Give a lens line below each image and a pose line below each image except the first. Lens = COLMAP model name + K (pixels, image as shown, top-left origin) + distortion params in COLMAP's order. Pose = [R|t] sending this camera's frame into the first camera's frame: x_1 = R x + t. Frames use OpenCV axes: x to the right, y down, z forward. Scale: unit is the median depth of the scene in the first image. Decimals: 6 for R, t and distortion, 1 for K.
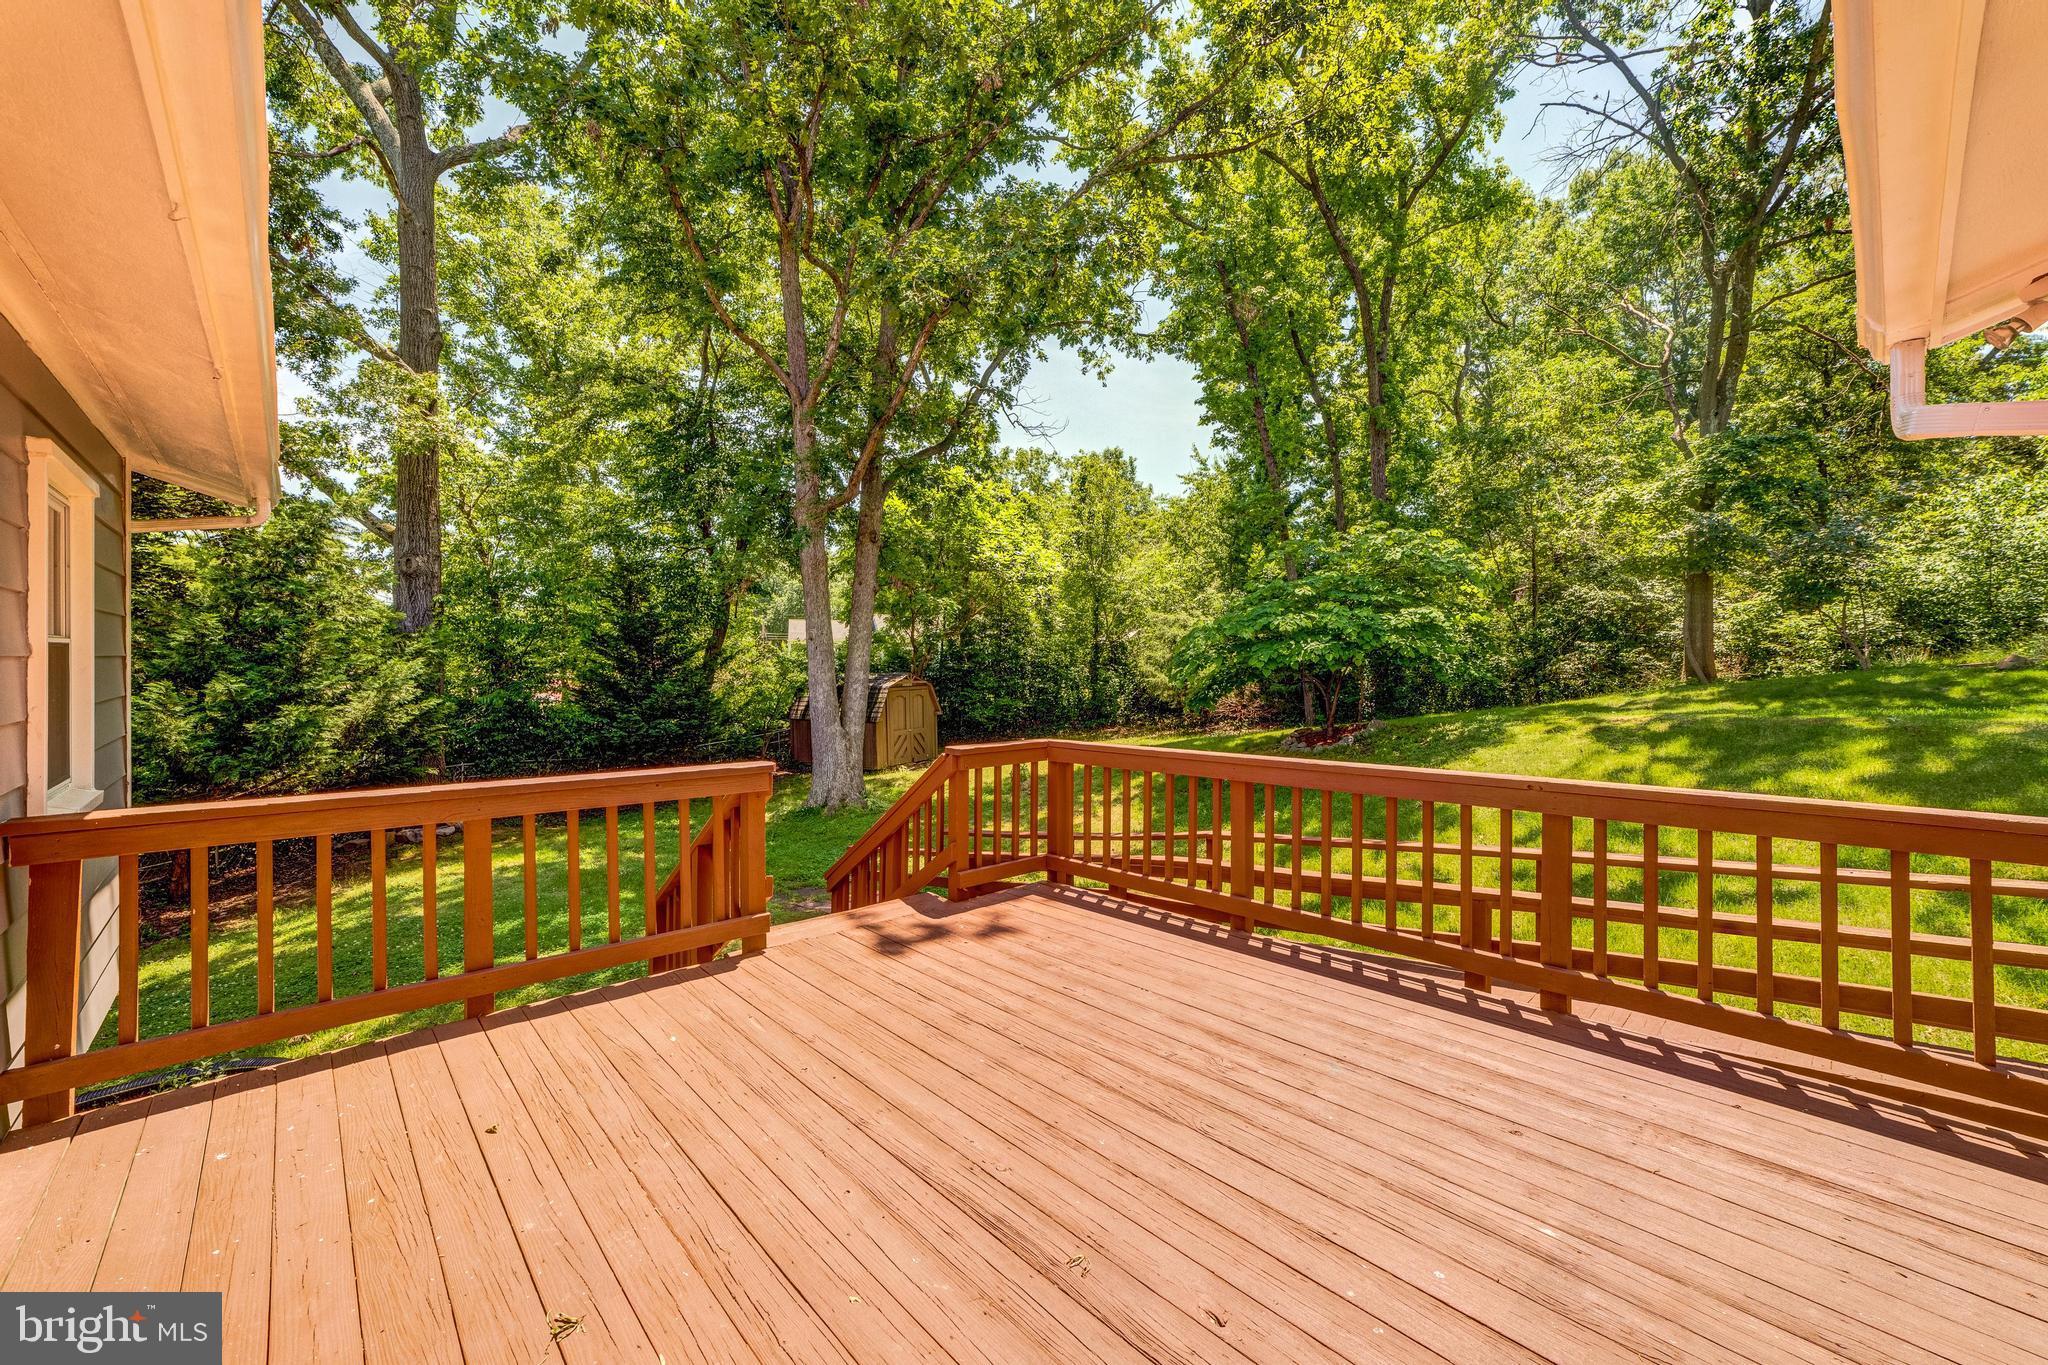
lens RADIAL K [[787.2, 0, 1011.6], [0, 787.2, 670.2], [0, 0, 1]] dist [-0.009251, 0.002744]
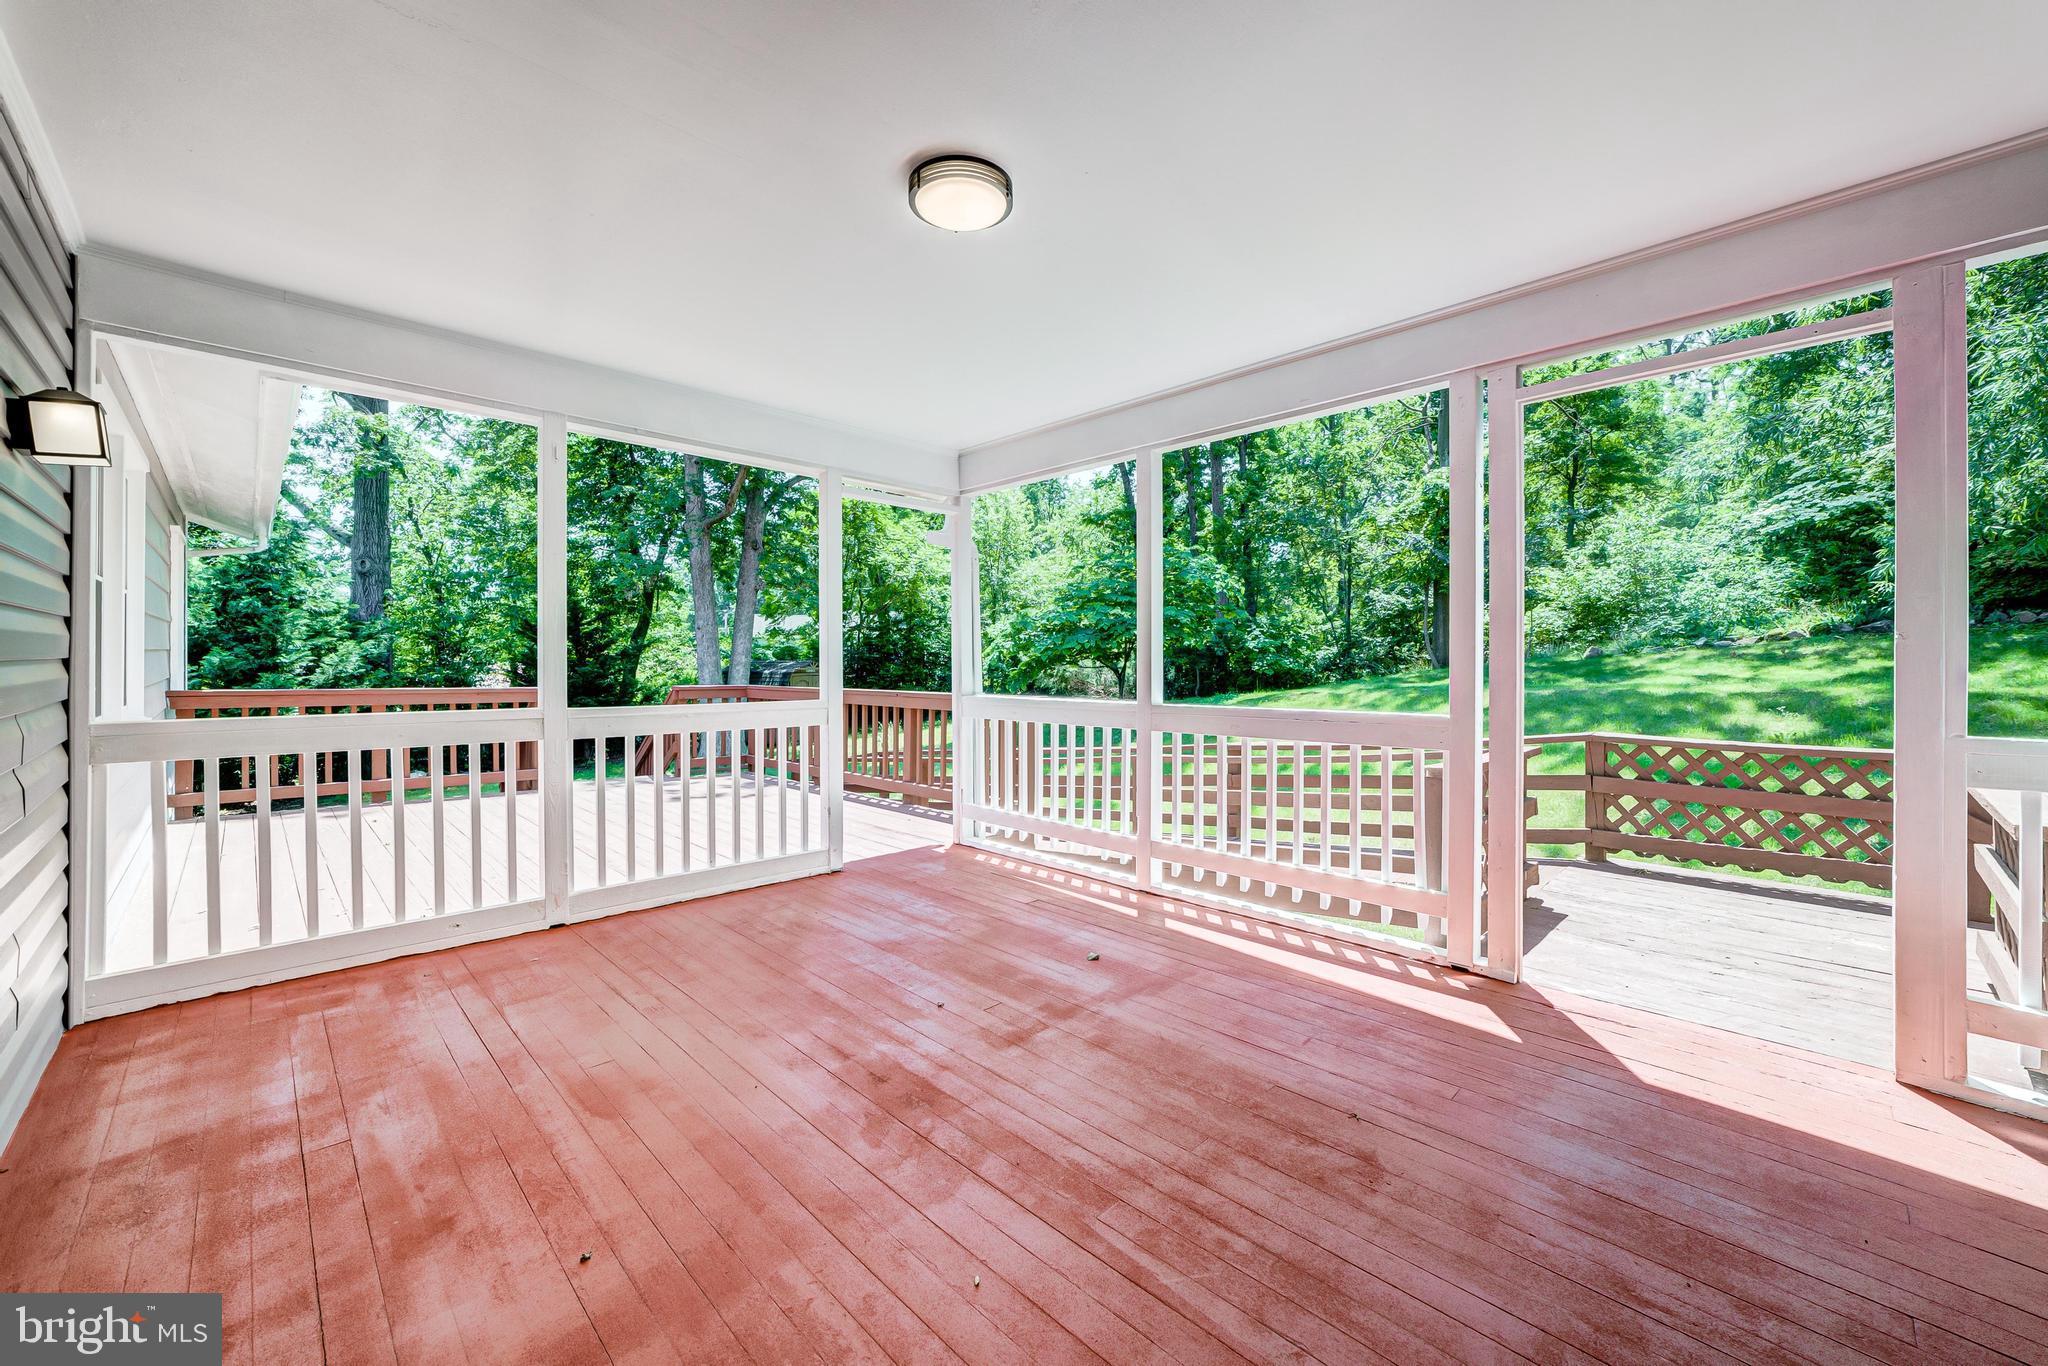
lens RADIAL K [[787.2, 0, 1025.9], [0, 787.2, 672.9], [0, 0, 1]] dist [-0.009251, 0.002744]
pose [[0.999240, 0.005107, 0.038641, 0.217553], [-0.005380, 0.999961, 0.006960, 0.019486], [-0.038603, -0.007163, 0.999229, -0.263260]]
